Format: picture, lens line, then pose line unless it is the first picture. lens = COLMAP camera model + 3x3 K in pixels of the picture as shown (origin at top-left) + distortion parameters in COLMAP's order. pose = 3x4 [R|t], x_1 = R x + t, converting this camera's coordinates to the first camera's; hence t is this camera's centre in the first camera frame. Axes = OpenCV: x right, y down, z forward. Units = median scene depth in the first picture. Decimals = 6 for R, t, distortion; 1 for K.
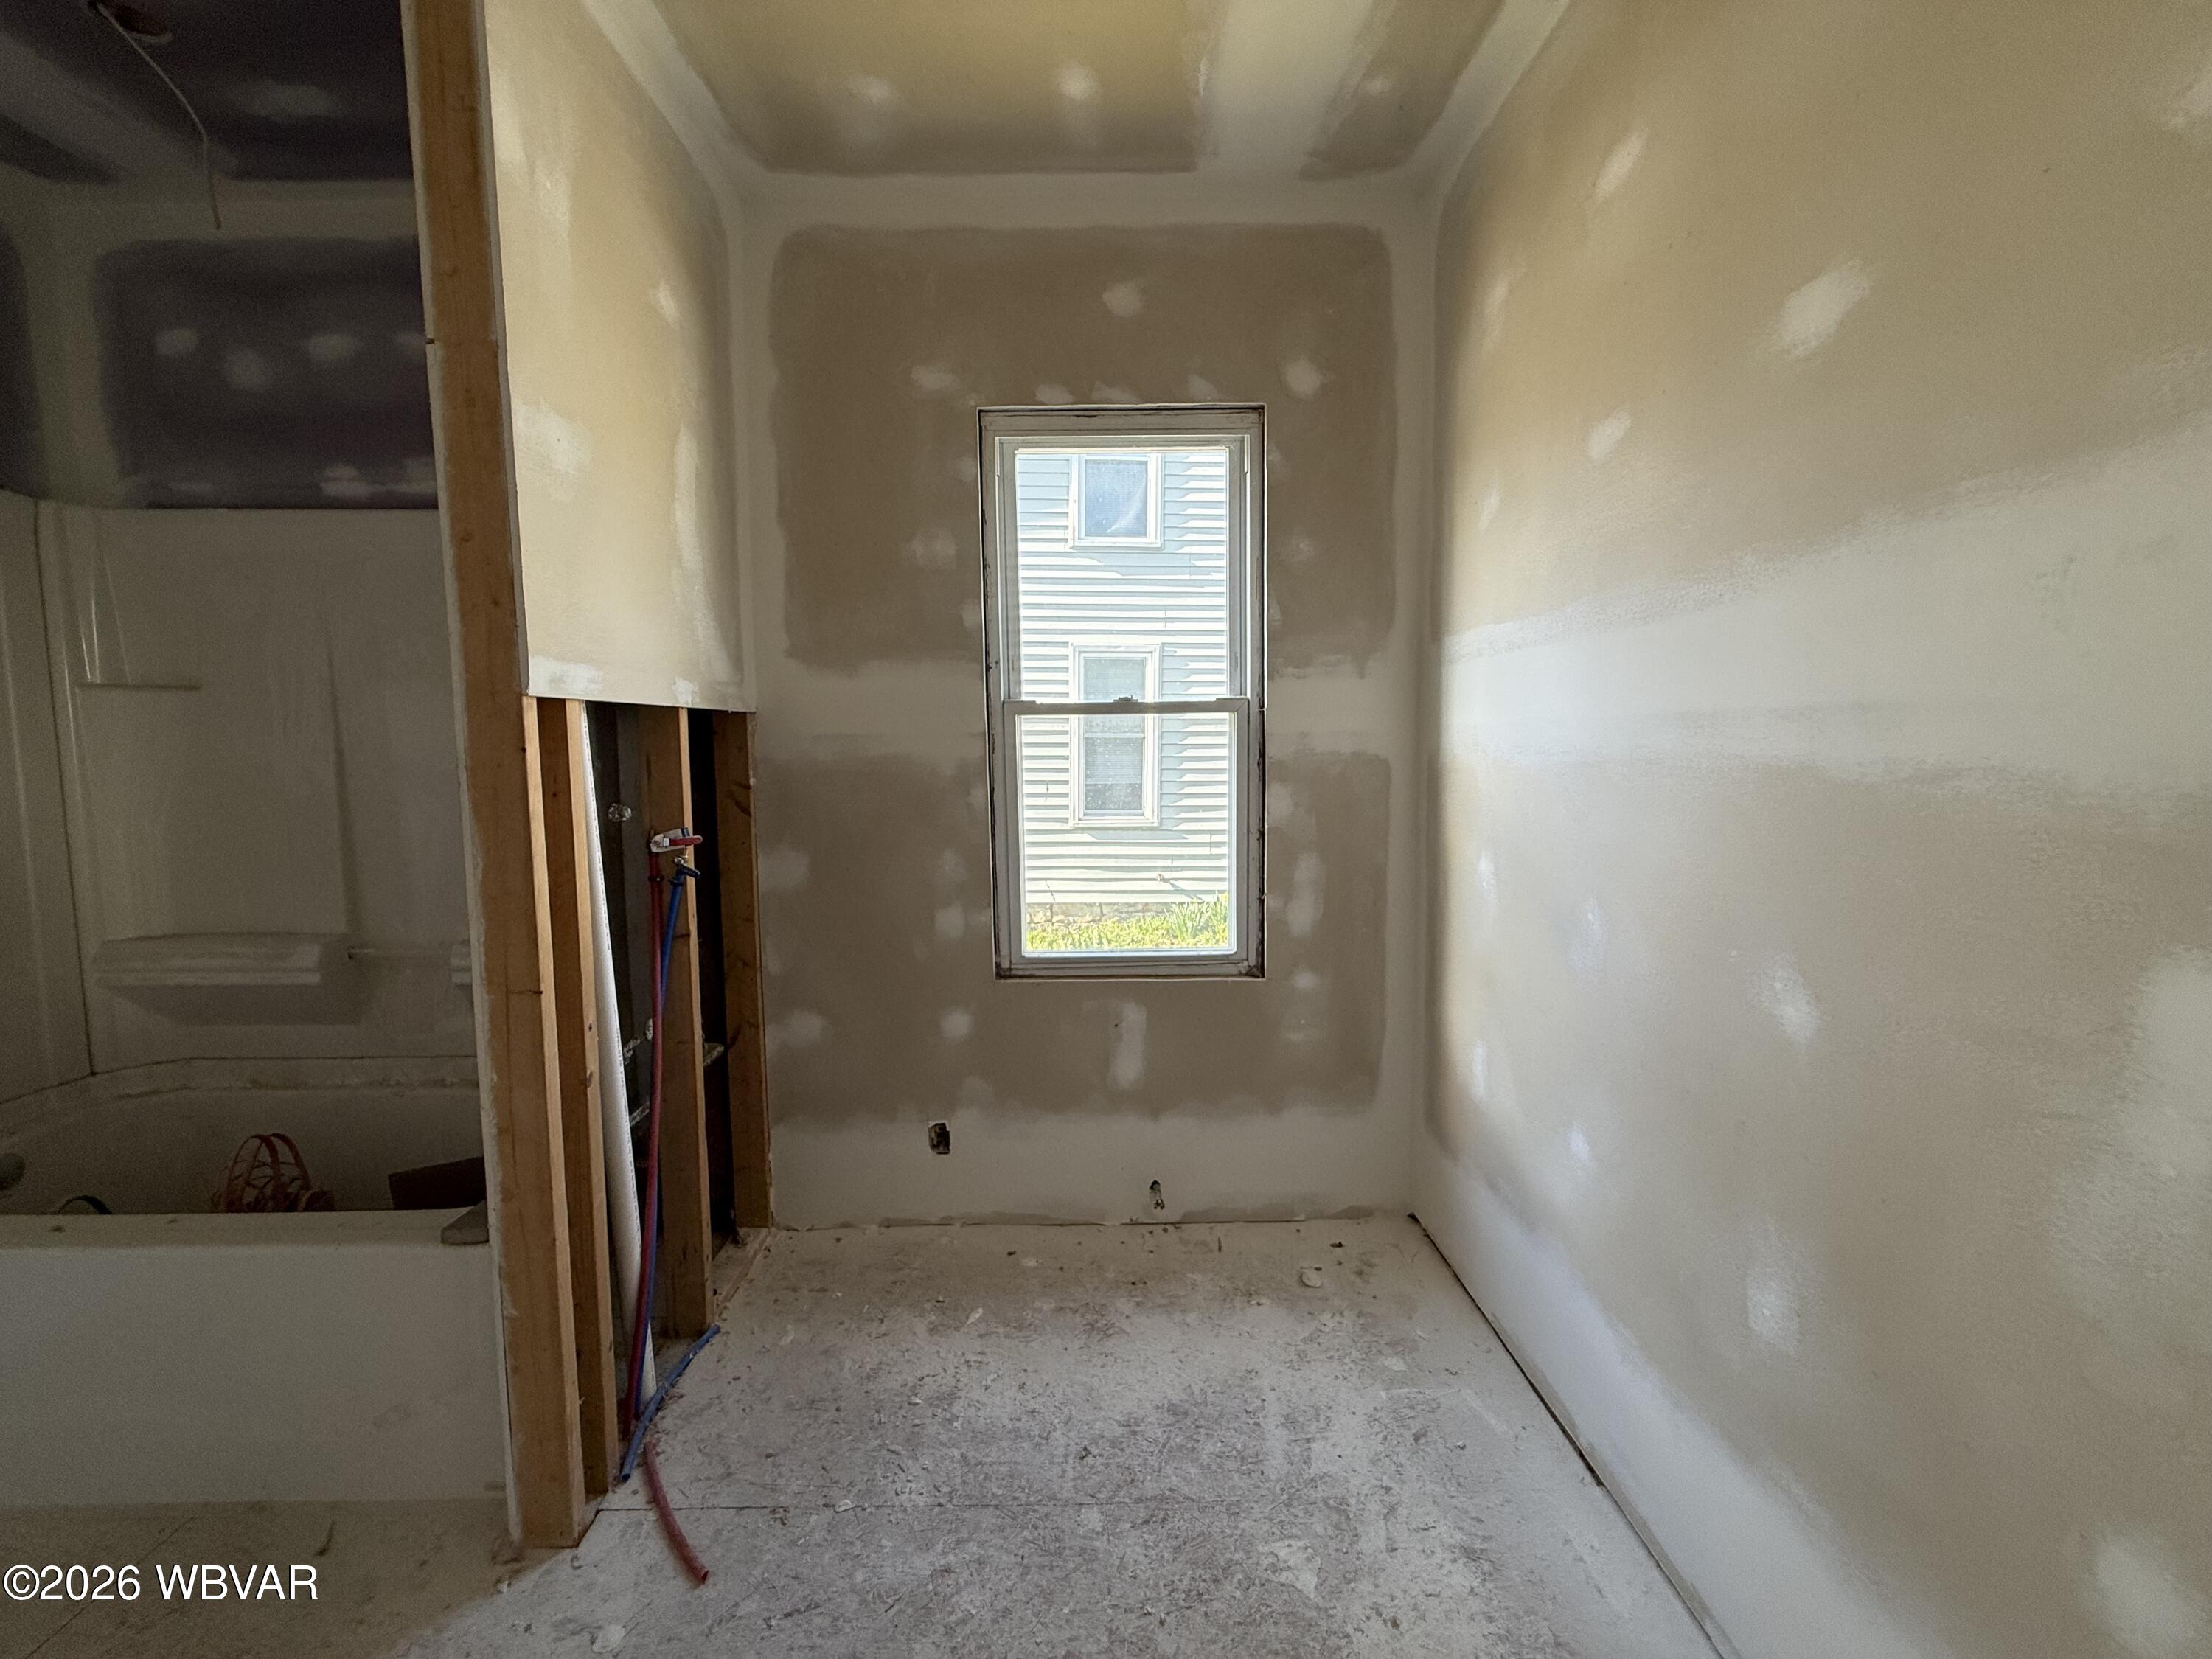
lens RADIAL K [[874.6, 0, 1100.6], [0, 874.6, 820.1], [0, 0, 1]] dist [-0.000446, 0.000276]
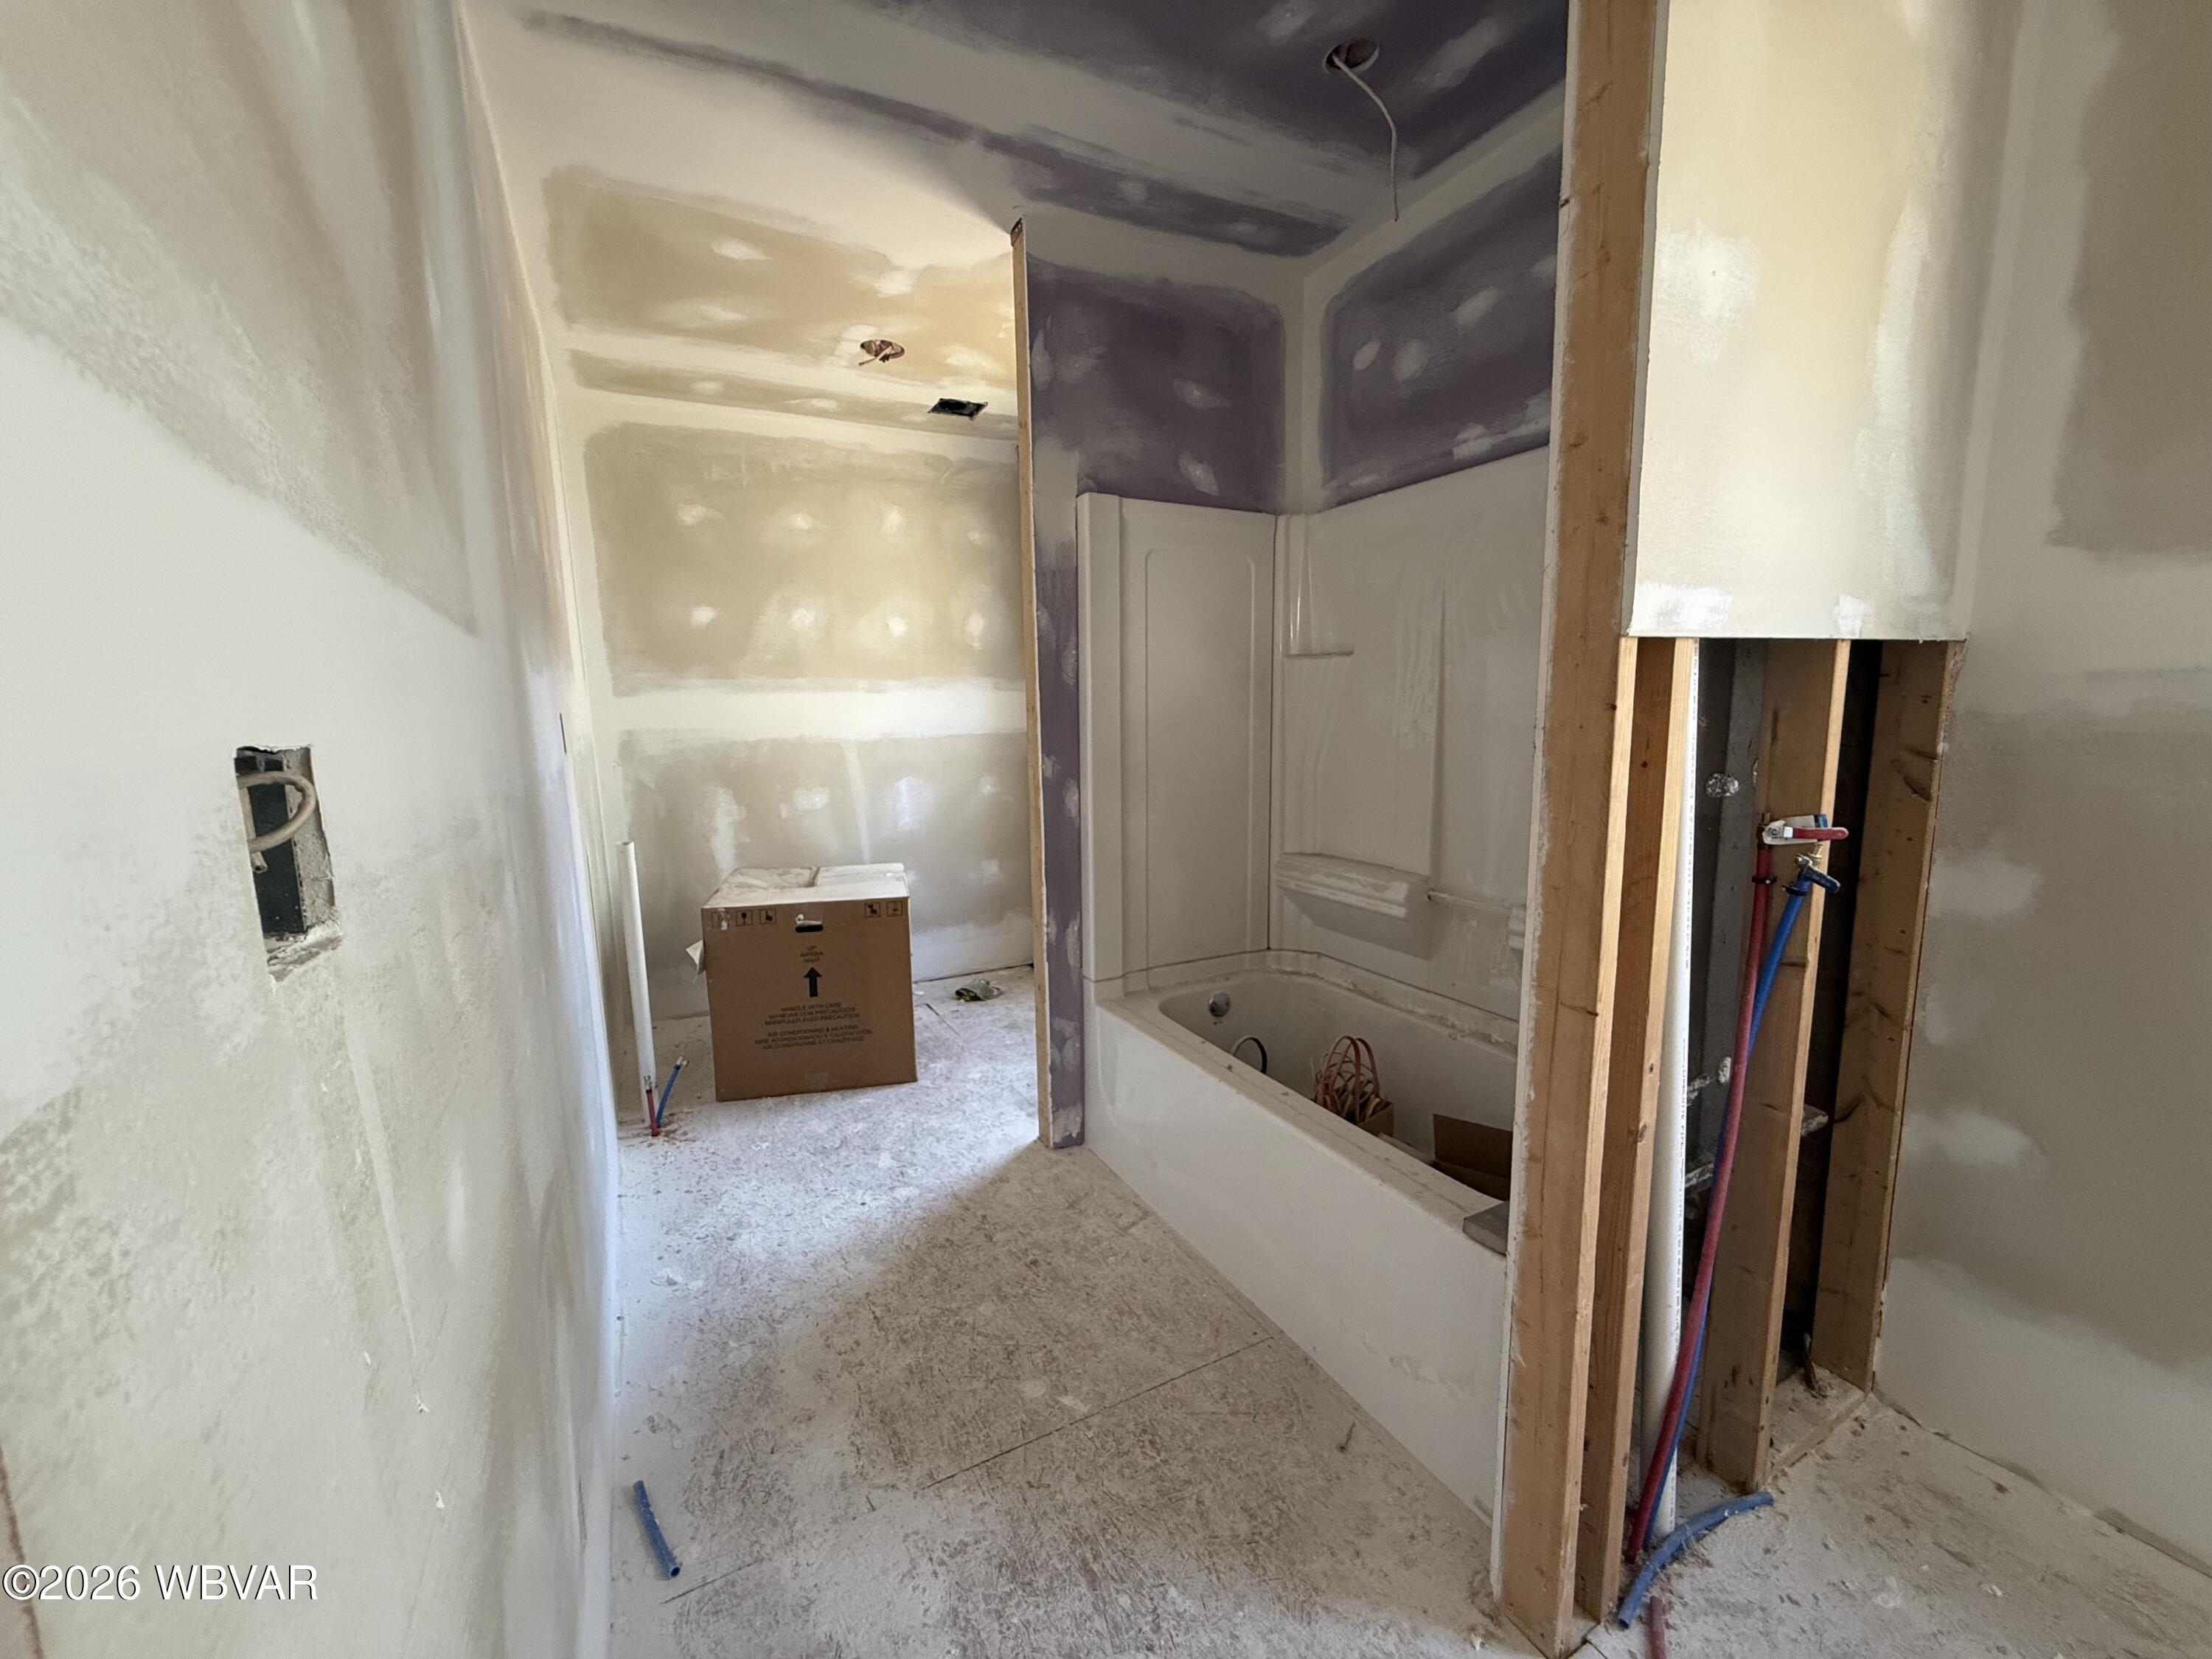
lens RADIAL K [[874.6, 0, 1090.7], [0, 874.6, 836.6], [0, 0, 1]] dist [-0.000446, 0.000276]
pose [[0.447211, 0.126262, -0.885472, -0.113404], [-0.057013, 0.991997, 0.112657, -0.018863], [0.892610, 0.000102, 0.450830, 0.161383]]
